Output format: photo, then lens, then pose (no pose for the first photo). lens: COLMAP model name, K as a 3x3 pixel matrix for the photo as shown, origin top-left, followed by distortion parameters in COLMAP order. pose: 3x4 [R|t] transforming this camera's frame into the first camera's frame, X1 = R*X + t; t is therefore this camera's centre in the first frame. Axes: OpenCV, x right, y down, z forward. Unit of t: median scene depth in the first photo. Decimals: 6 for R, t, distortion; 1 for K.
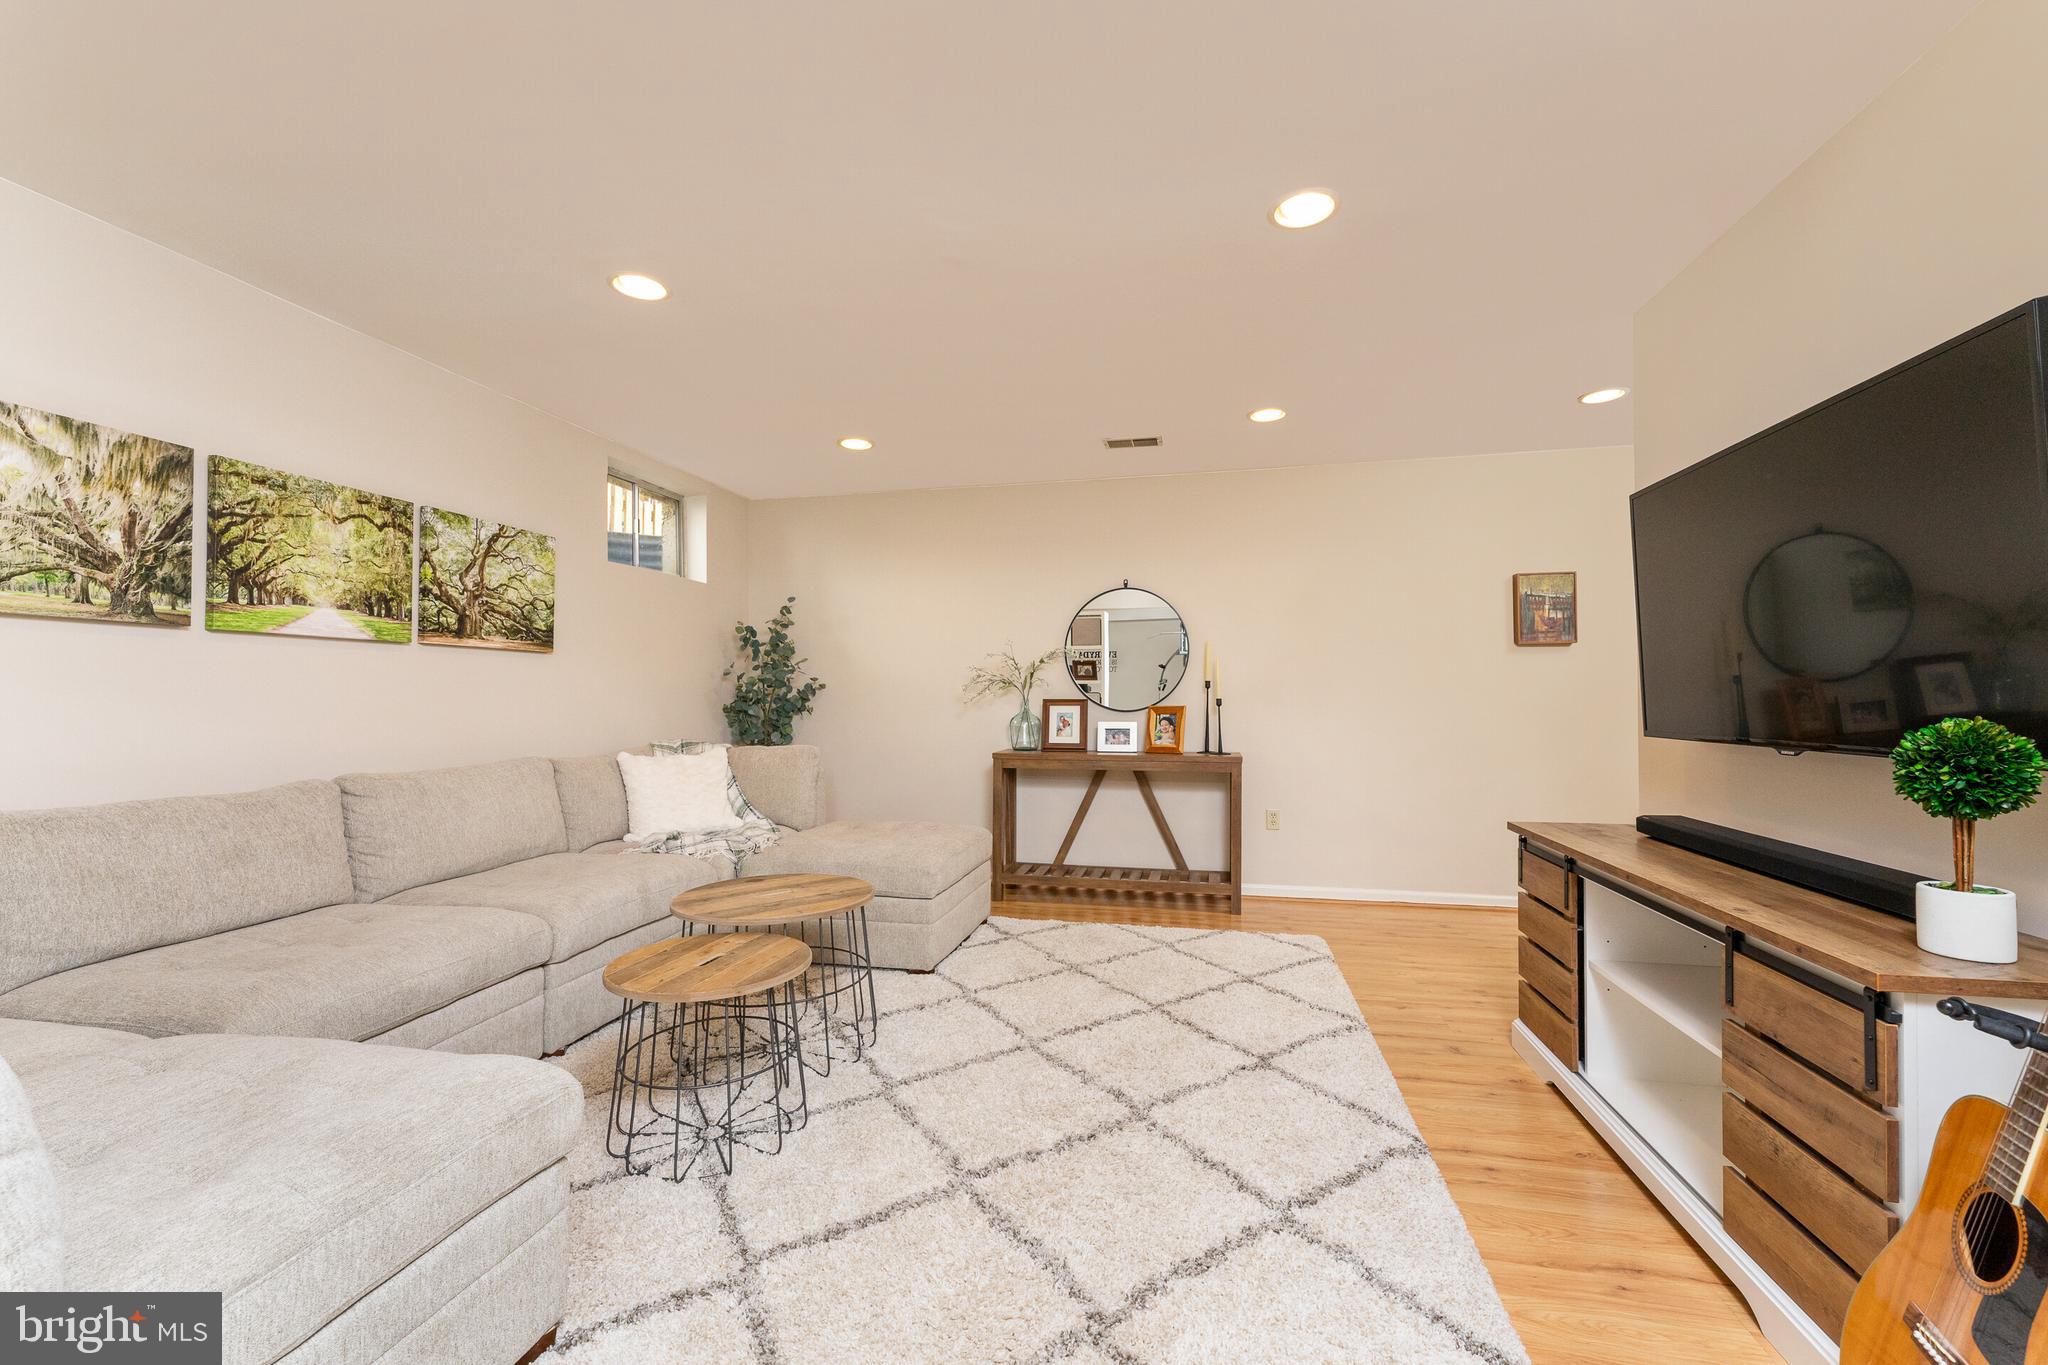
lens RADIAL K [[829.2, 0, 1030.1], [0, 829.2, 689.0], [0, 0, 1]] dist [-0.000016, 0.000583]
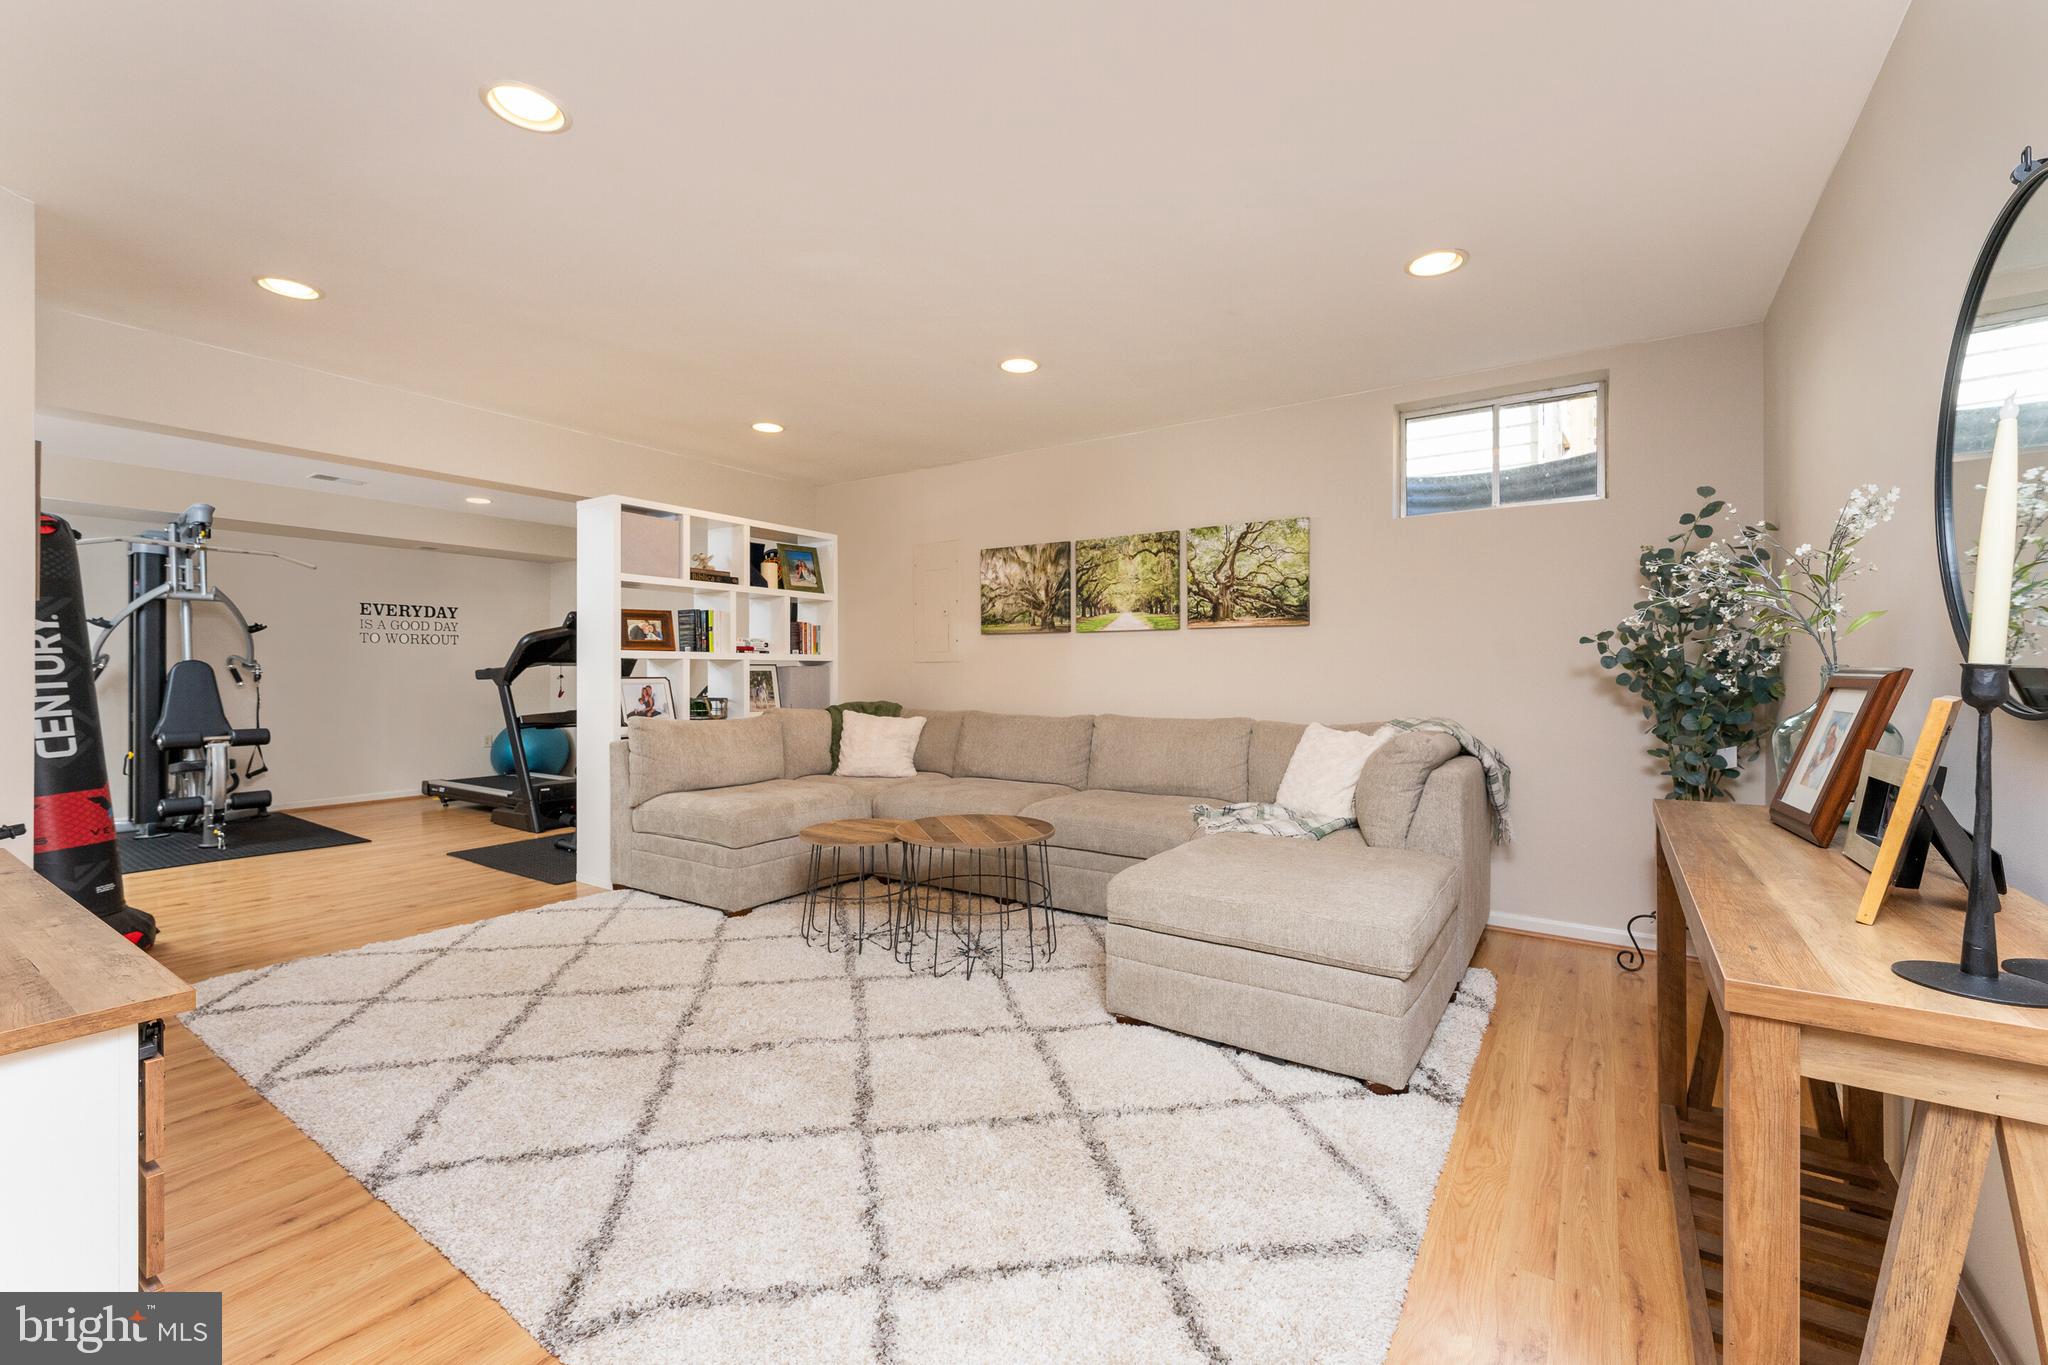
lens RADIAL K [[829.2, 0, 1034.5], [0, 829.2, 673.5], [0, 0, 1]] dist [-0.000016, 0.000583]
pose [[-0.368243, 0.000194, -0.929729, 0.742388], [0.008292, 0.999961, -0.003076, 0.026012], [0.929693, -0.008842, -0.368230, 1.440457]]
